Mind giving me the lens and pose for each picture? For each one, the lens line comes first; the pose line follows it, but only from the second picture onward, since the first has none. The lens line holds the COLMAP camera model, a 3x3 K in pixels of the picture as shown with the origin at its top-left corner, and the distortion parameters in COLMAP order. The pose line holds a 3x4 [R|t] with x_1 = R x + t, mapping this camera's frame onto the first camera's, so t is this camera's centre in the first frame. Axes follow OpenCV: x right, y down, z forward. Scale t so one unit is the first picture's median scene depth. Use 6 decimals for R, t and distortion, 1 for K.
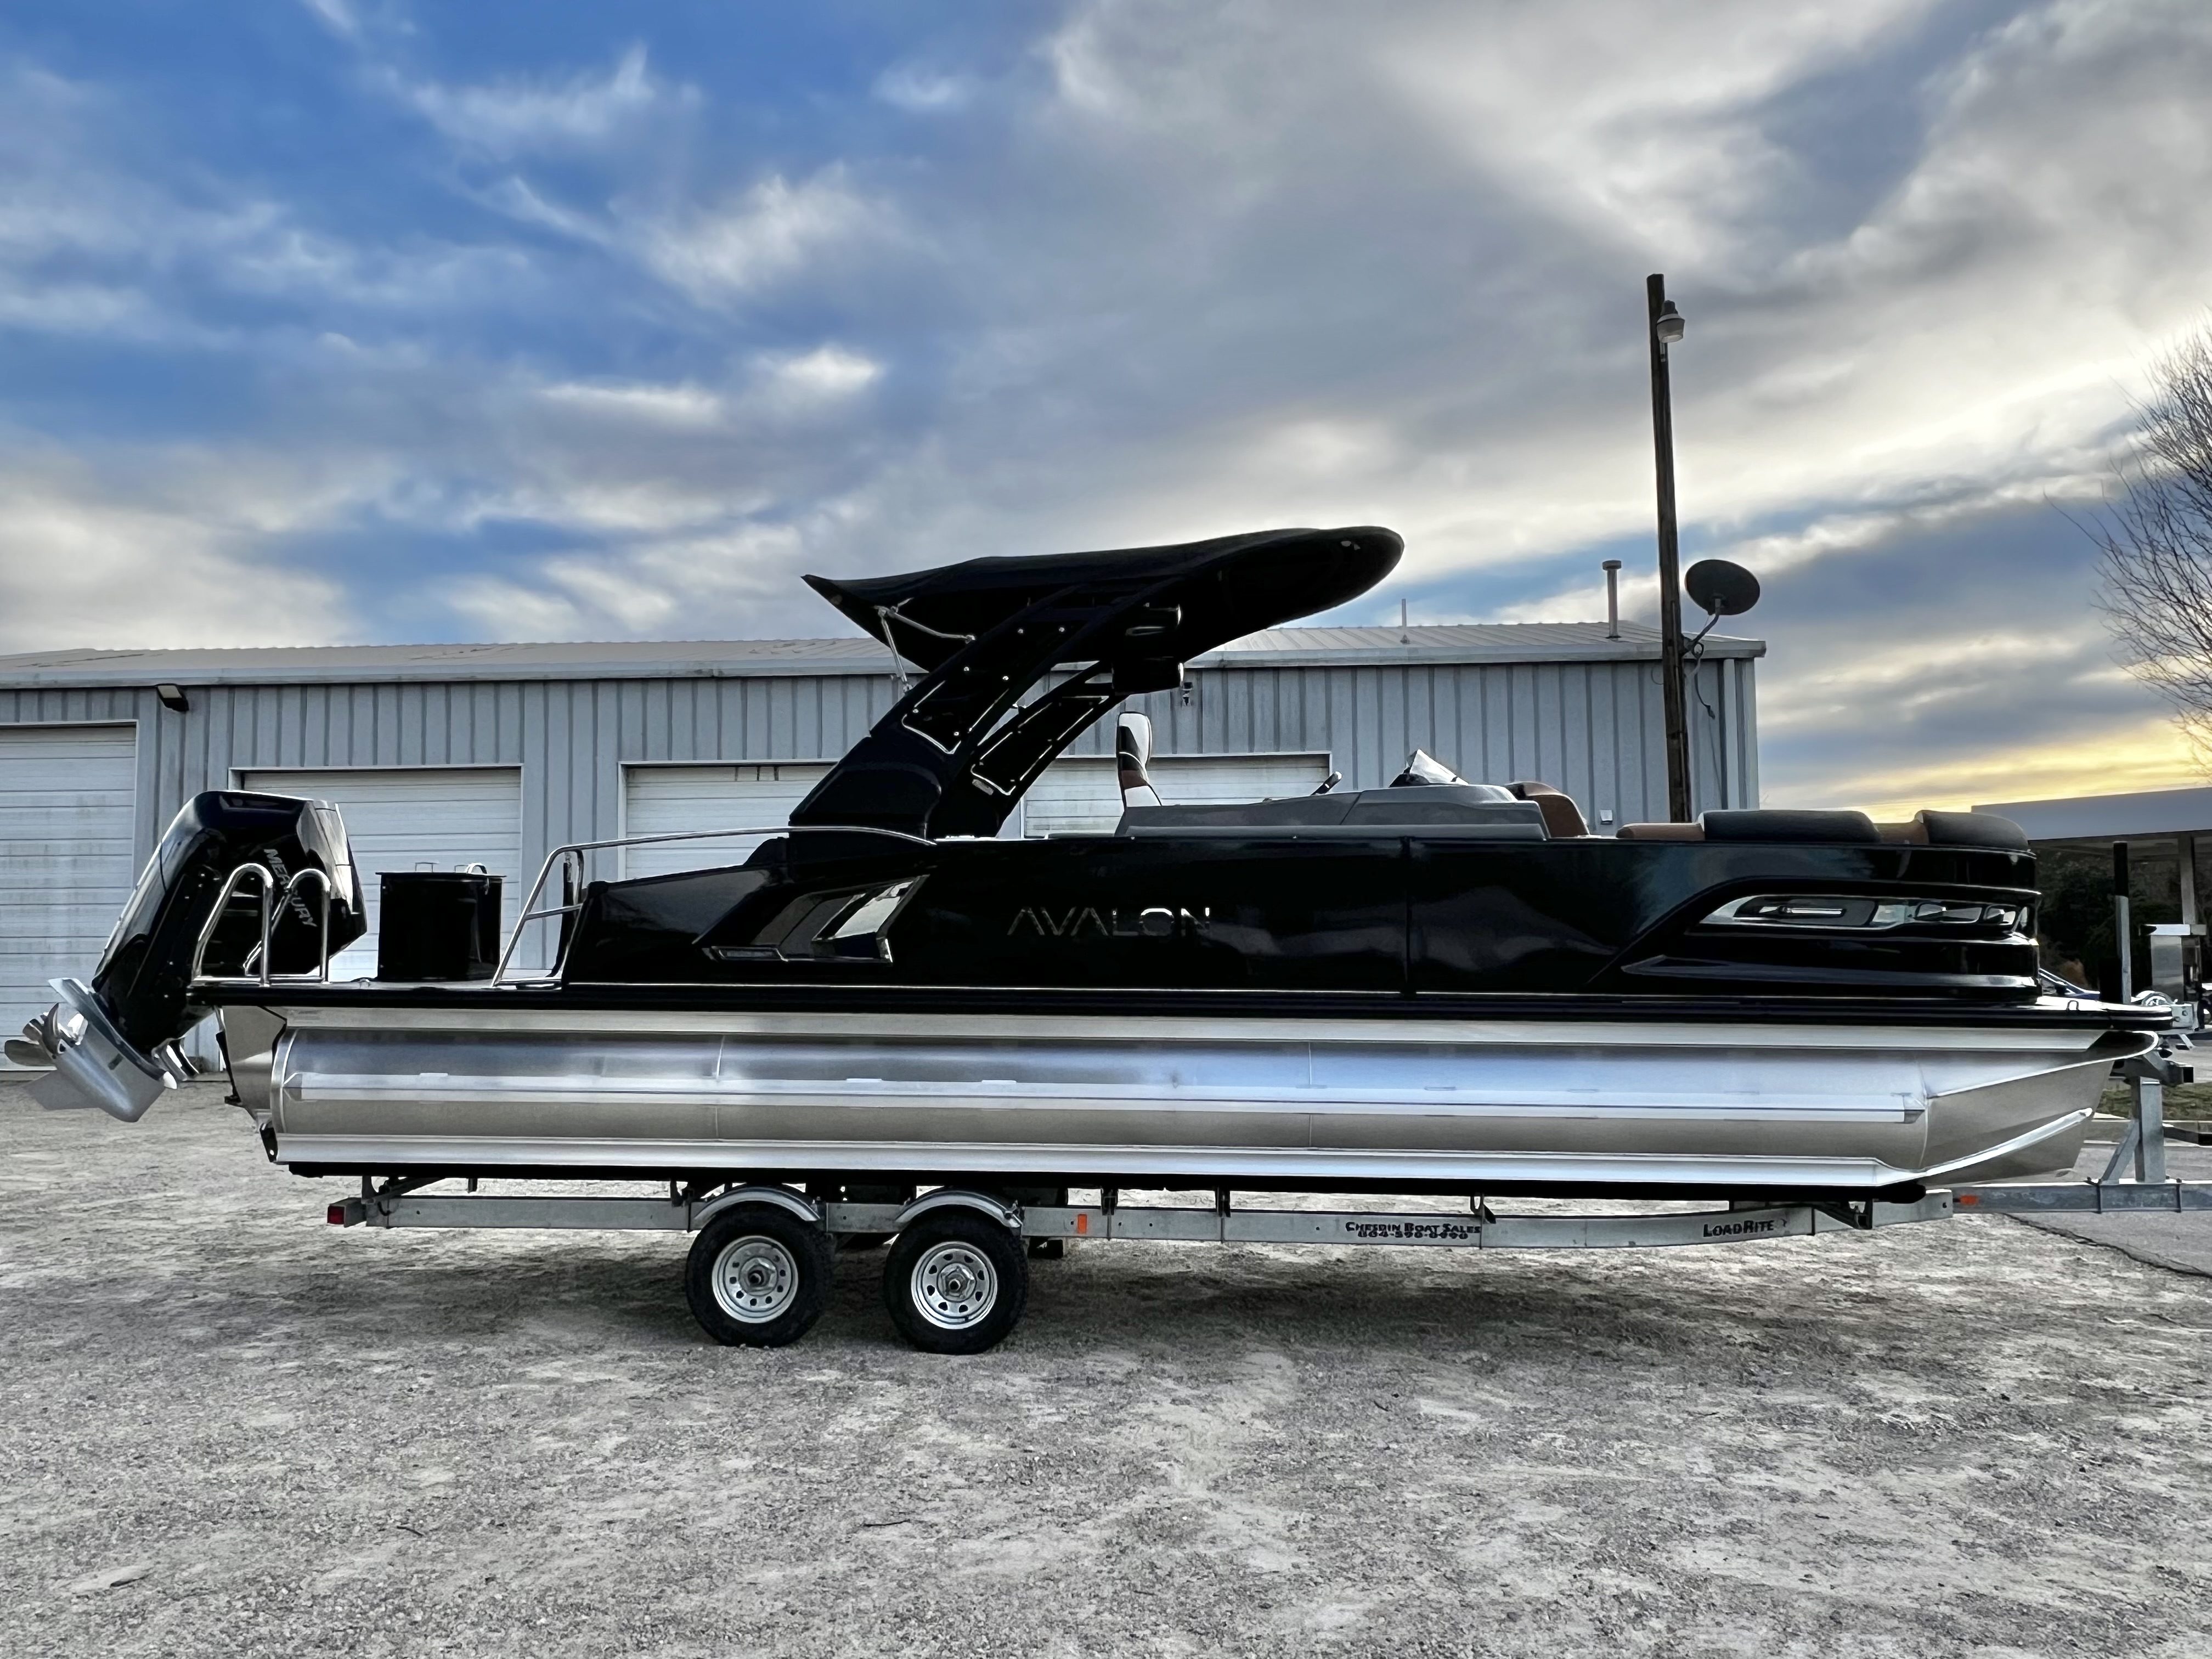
lens RADIAL K [[1651.1, 0, 1102.9], [0, 1651.1, 828.8], [0, 0, 1]] dist [-0.006942, 0.004063]
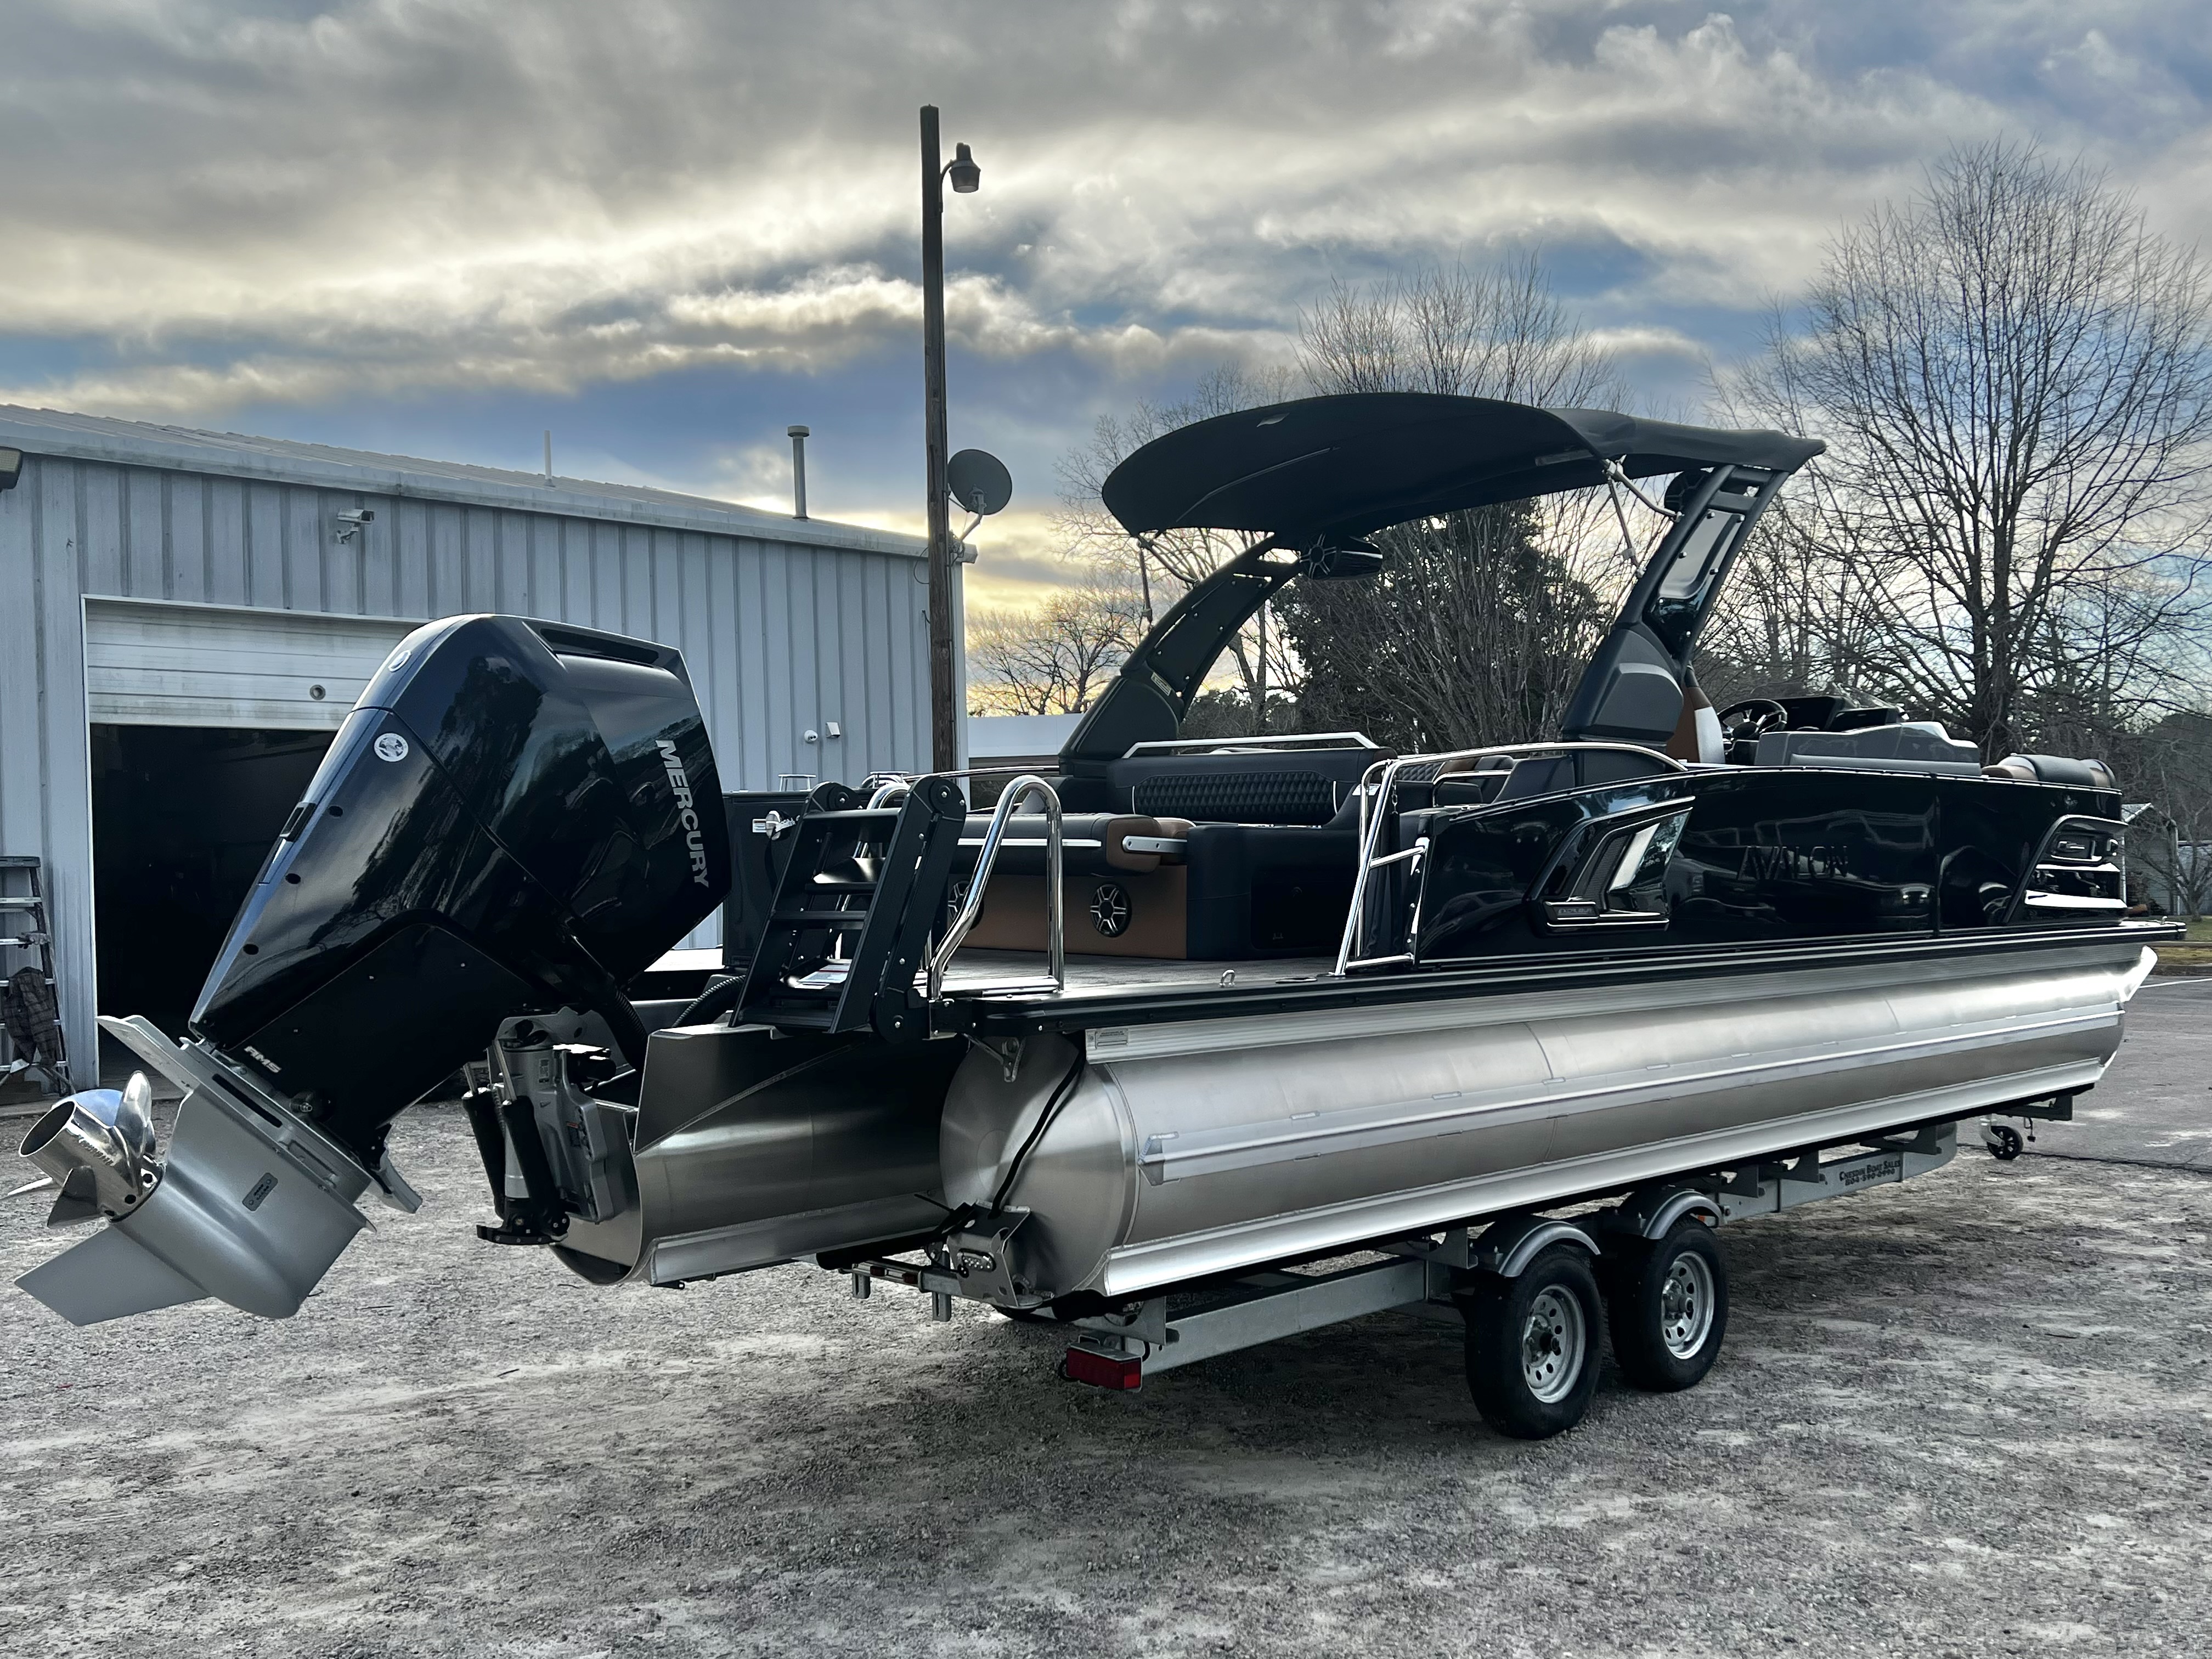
lens RADIAL K [[1973.8, 0, 1104.1], [0, 1973.8, 833.1], [0, 0, 1]] dist [0.011021, -0.006126]
pose [[0.680833, 0.001022, 0.732438, -0.980532], [-0.038788, 0.998646, 0.034662, 0.016410], [-0.731411, -0.052009, 0.679950, 0.532381]]
